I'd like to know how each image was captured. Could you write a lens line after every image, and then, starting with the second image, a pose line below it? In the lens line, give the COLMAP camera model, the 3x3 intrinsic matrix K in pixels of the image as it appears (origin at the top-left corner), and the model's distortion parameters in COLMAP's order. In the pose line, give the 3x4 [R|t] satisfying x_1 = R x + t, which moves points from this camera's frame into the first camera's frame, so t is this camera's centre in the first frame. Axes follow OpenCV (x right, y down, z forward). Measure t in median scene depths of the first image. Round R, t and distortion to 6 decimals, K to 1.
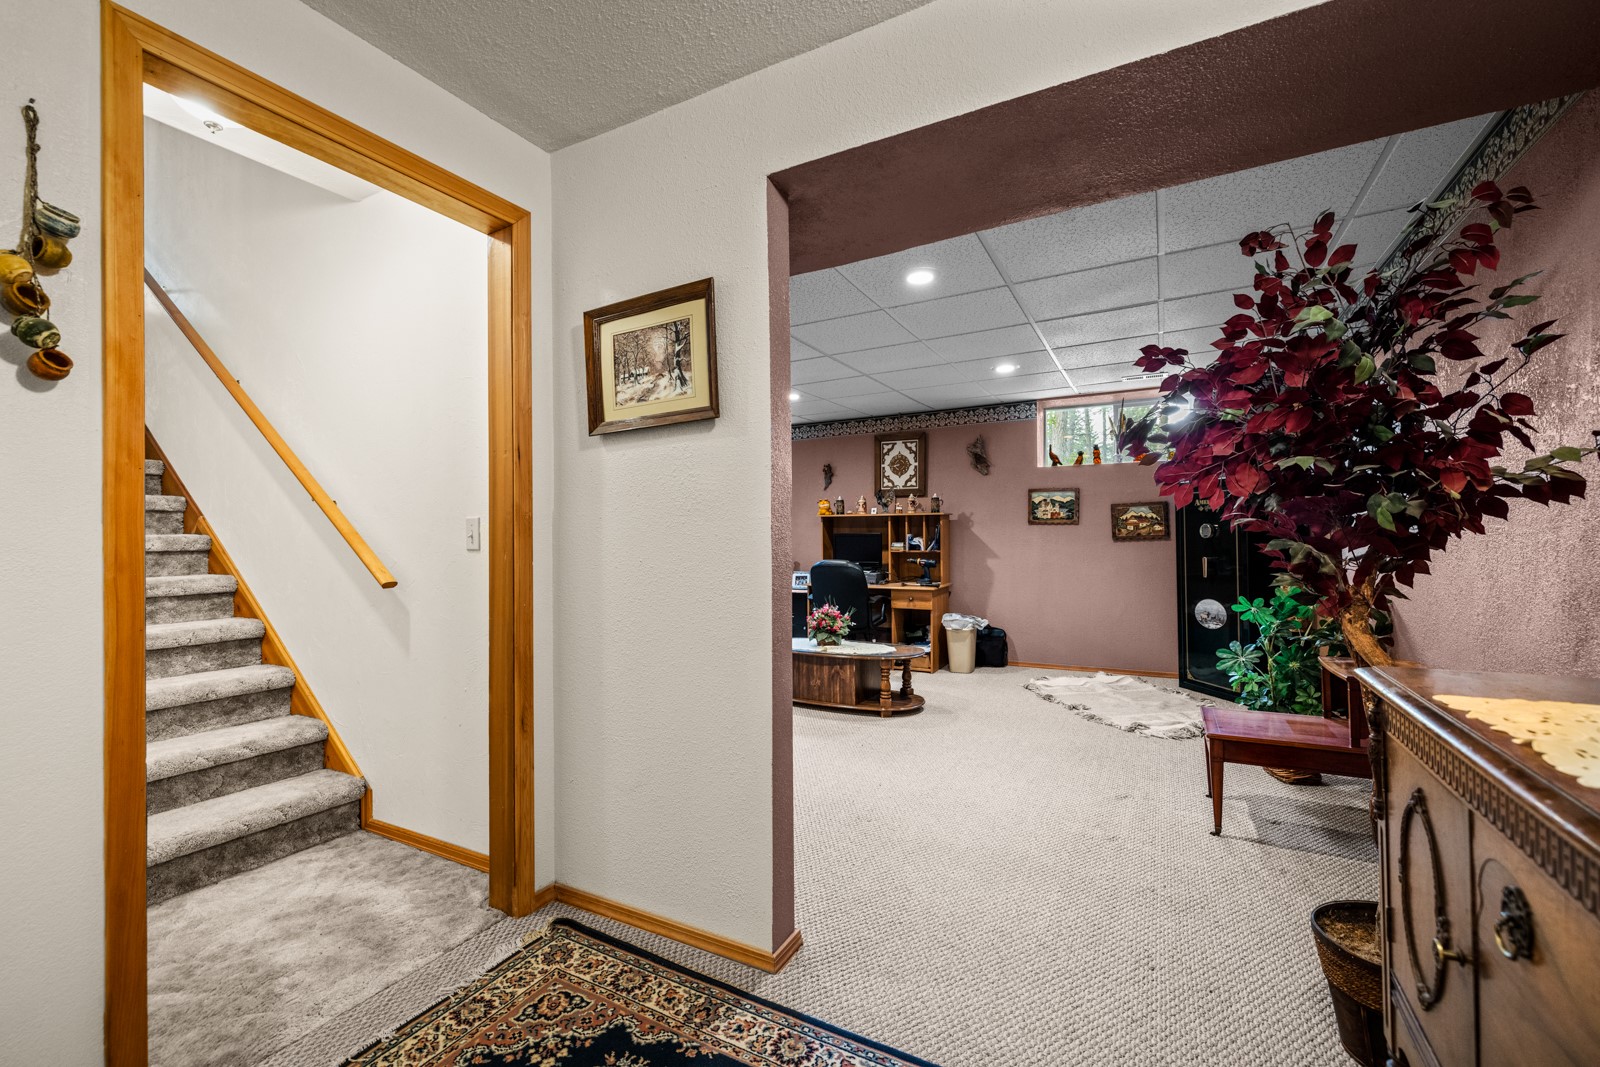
lens RADIAL K [[661.3, 0, 815.9], [0, 661.3, 532.9], [0, 0, 1]] dist [0.004215, 0.000728]
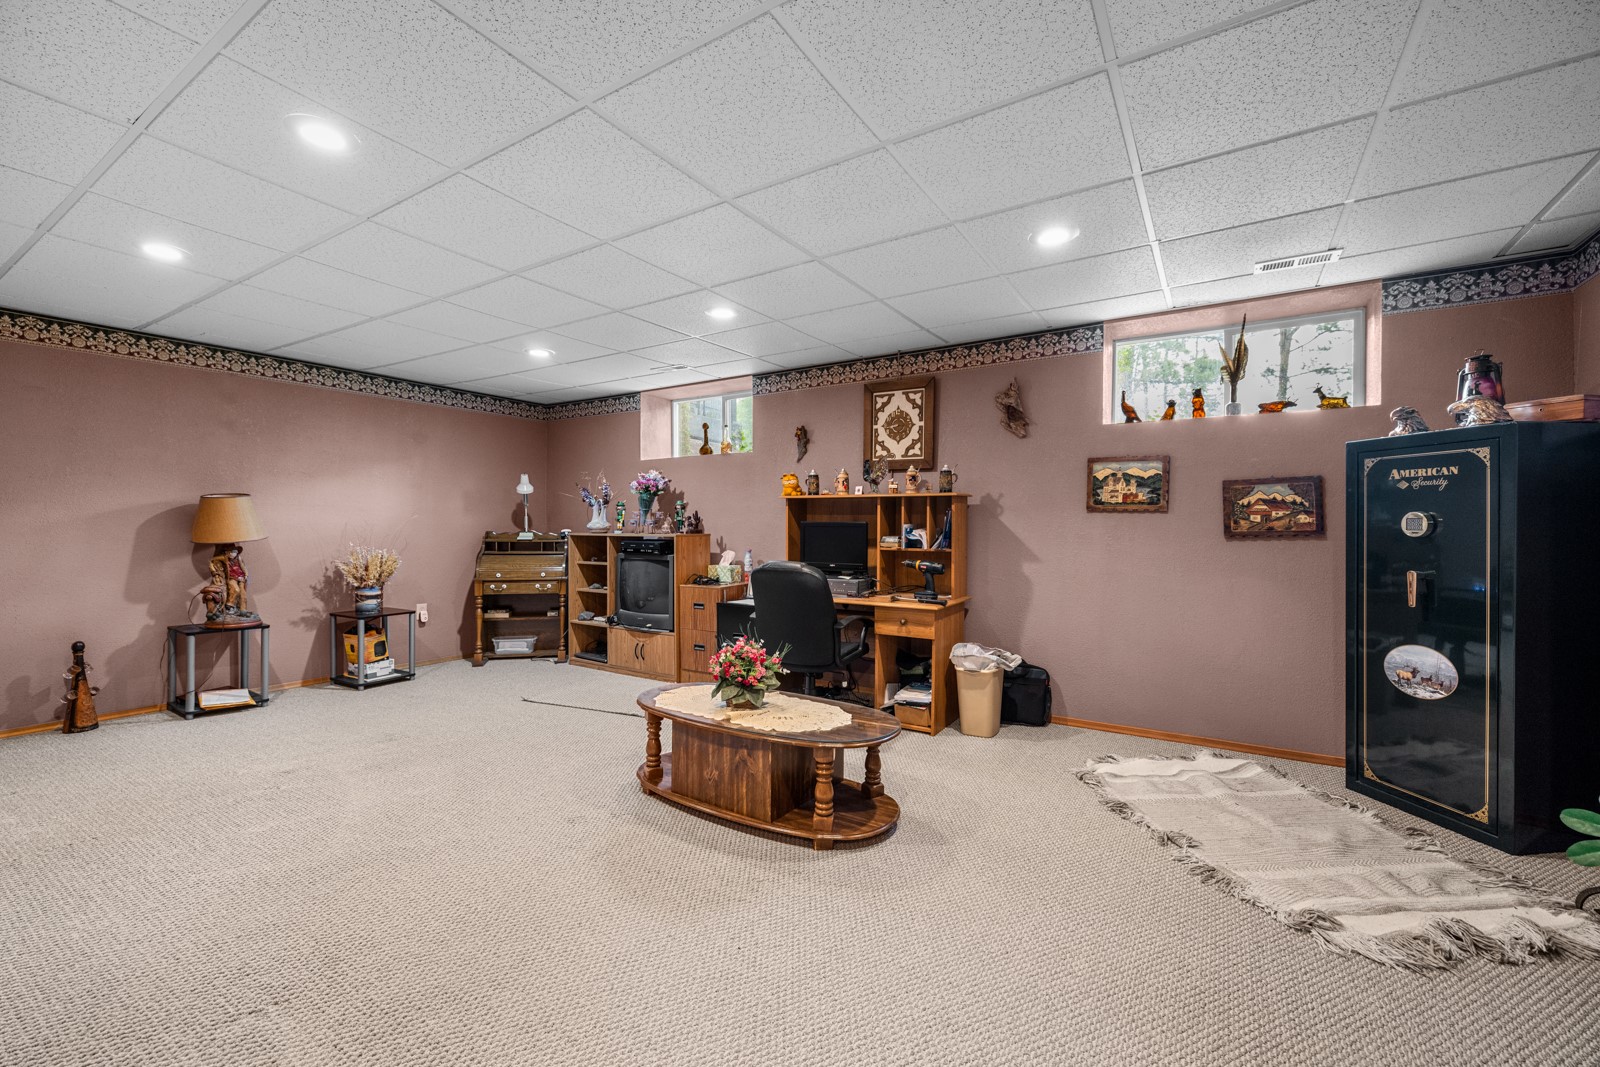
lens RADIAL K [[661.3, 0, 809.4], [0, 661.3, 529.4], [0, 0, 1]] dist [0.004215, 0.000728]
pose [[0.996698, 0.013869, -0.080005, 0.099385], [-0.013166, 0.999870, 0.009319, 0.002422], [0.080124, -0.008235, 0.996751, 0.323550]]
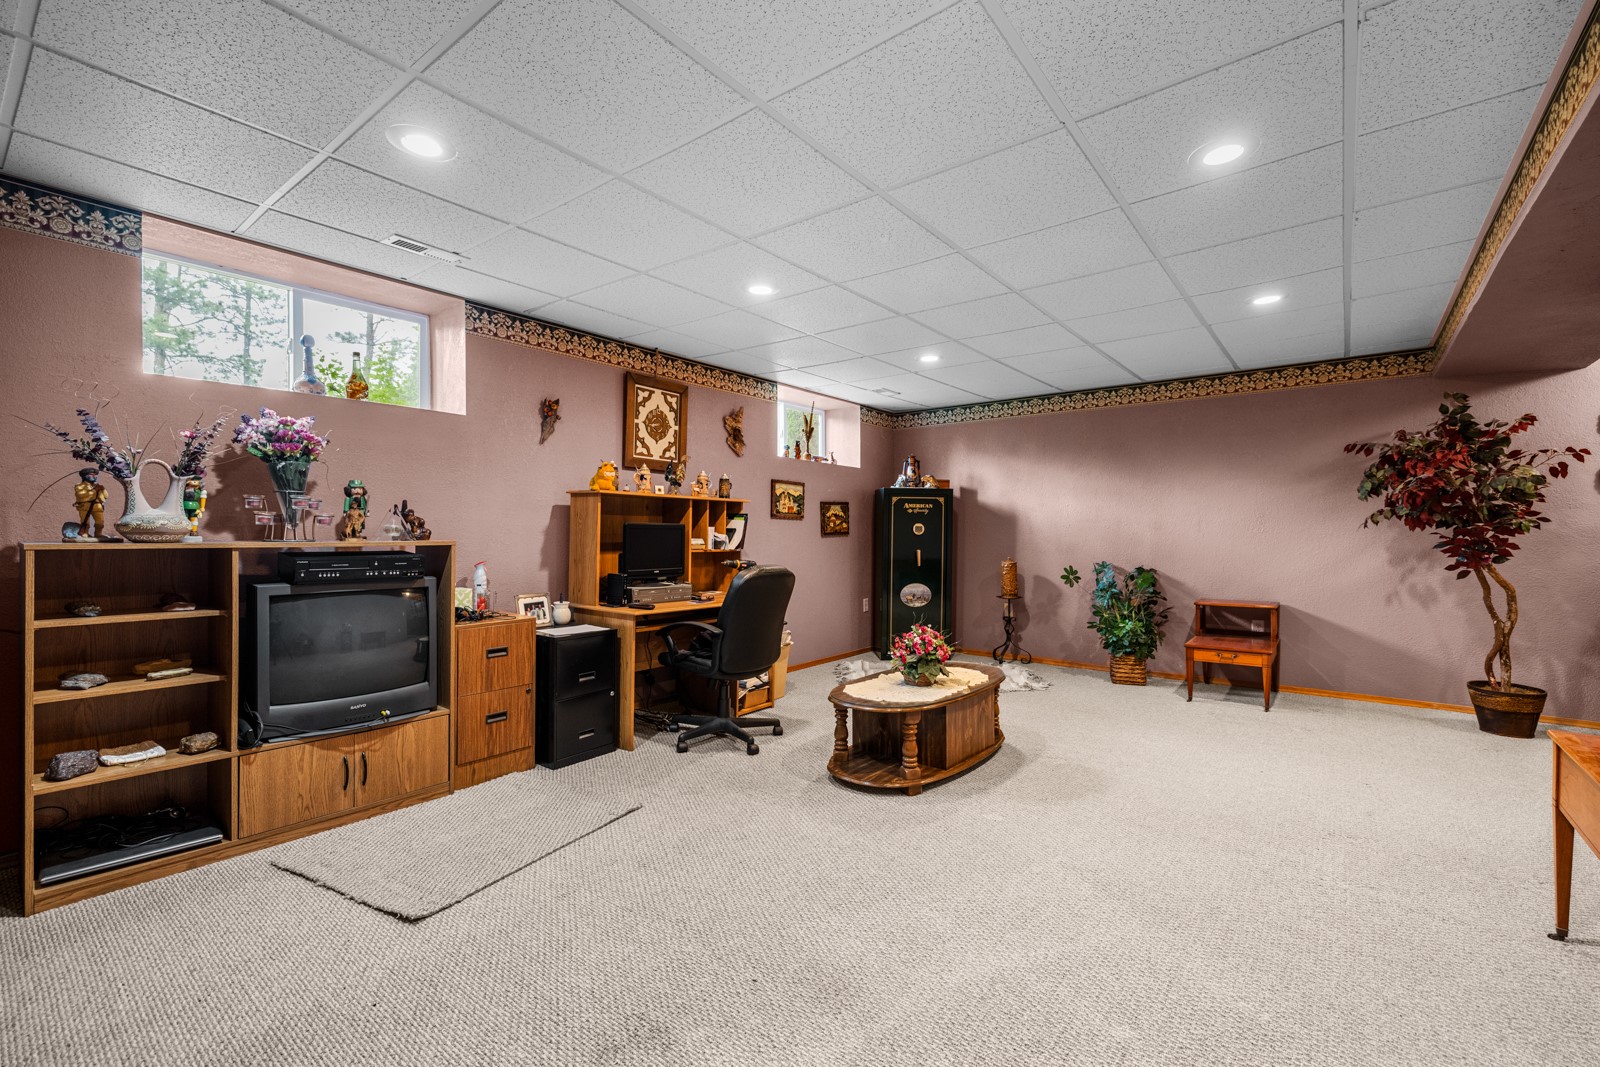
lens RADIAL K [[661.3, 0, 796.4], [0, 661.3, 532.5], [0, 0, 1]] dist [0.004215, 0.000728]
pose [[0.209287, 0.007847, 0.977823, -0.561311], [-0.014466, 0.999883, -0.004928, 0.011021], [-0.977747, -0.013114, 0.209376, 0.785720]]
